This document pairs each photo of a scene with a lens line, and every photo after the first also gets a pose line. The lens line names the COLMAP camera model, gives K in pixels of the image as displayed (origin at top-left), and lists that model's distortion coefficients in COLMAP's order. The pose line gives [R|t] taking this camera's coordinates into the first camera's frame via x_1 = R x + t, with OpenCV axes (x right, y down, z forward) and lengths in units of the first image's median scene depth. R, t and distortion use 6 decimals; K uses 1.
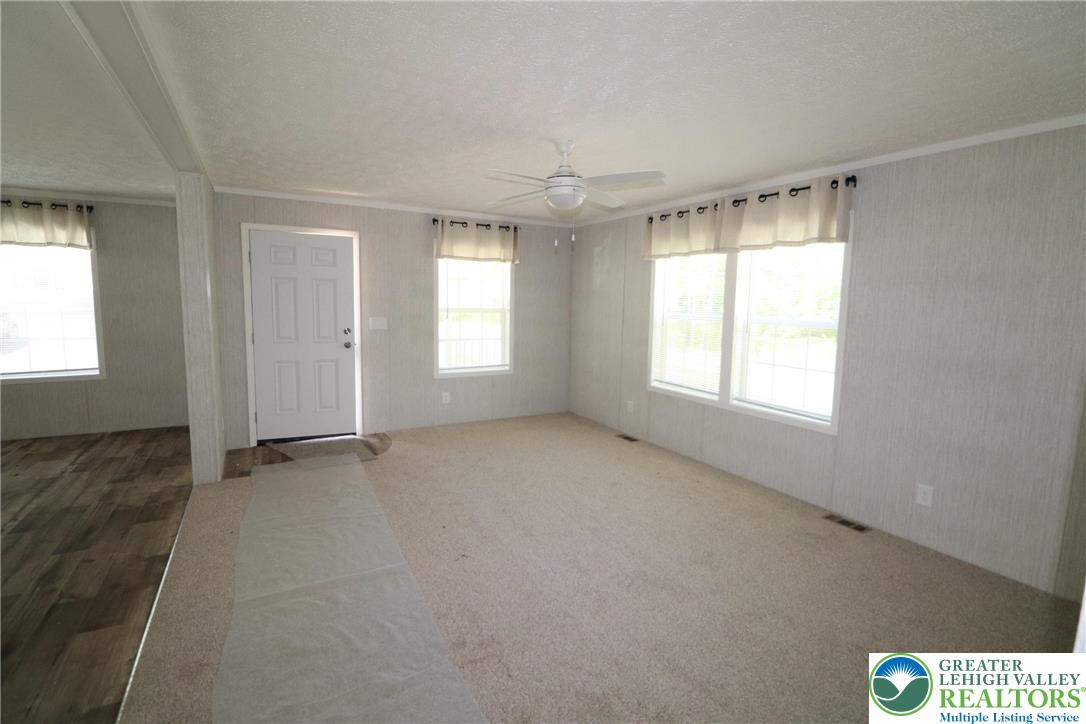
lens RADIAL K [[501.9, 0, 539.9], [0, 501.9, 356.2], [0, 0, 1]] dist [0.000117, -0.013941]
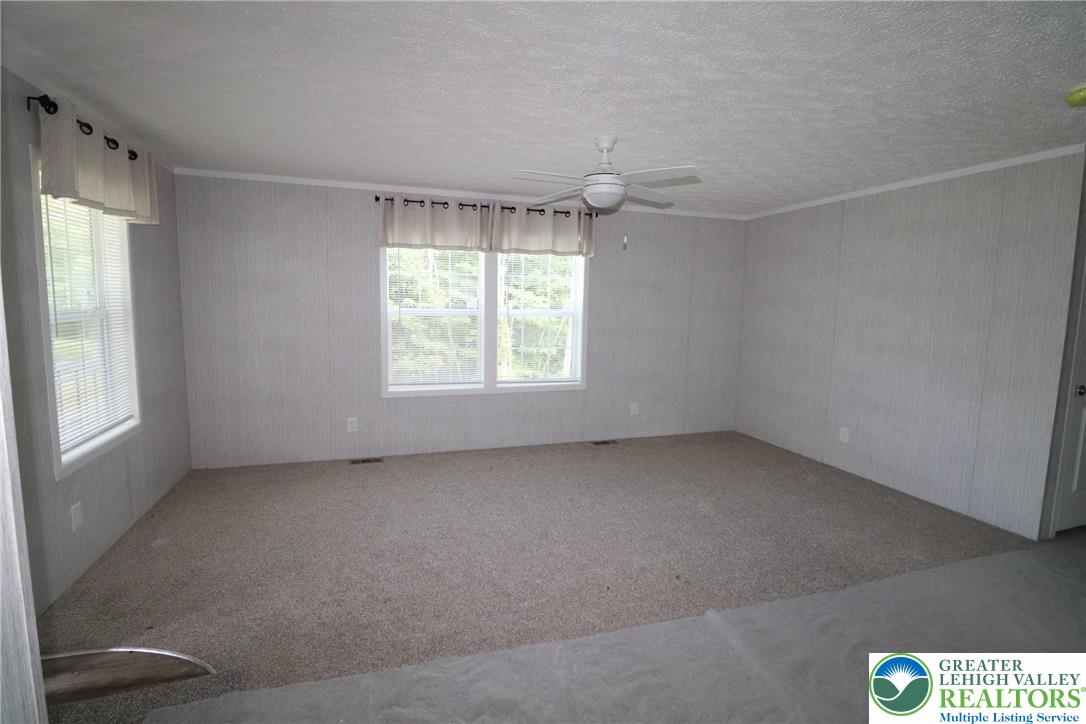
lens RADIAL K [[501.9, 0, 539.9], [0, 501.9, 356.2], [0, 0, 1]] dist [0.000117, -0.013941]
pose [[0.189256, -0.124049, 0.974061, -0.695469], [0.094096, 0.989714, 0.107760, -0.087931], [-0.977409, 0.071261, 0.198981, 0.684809]]
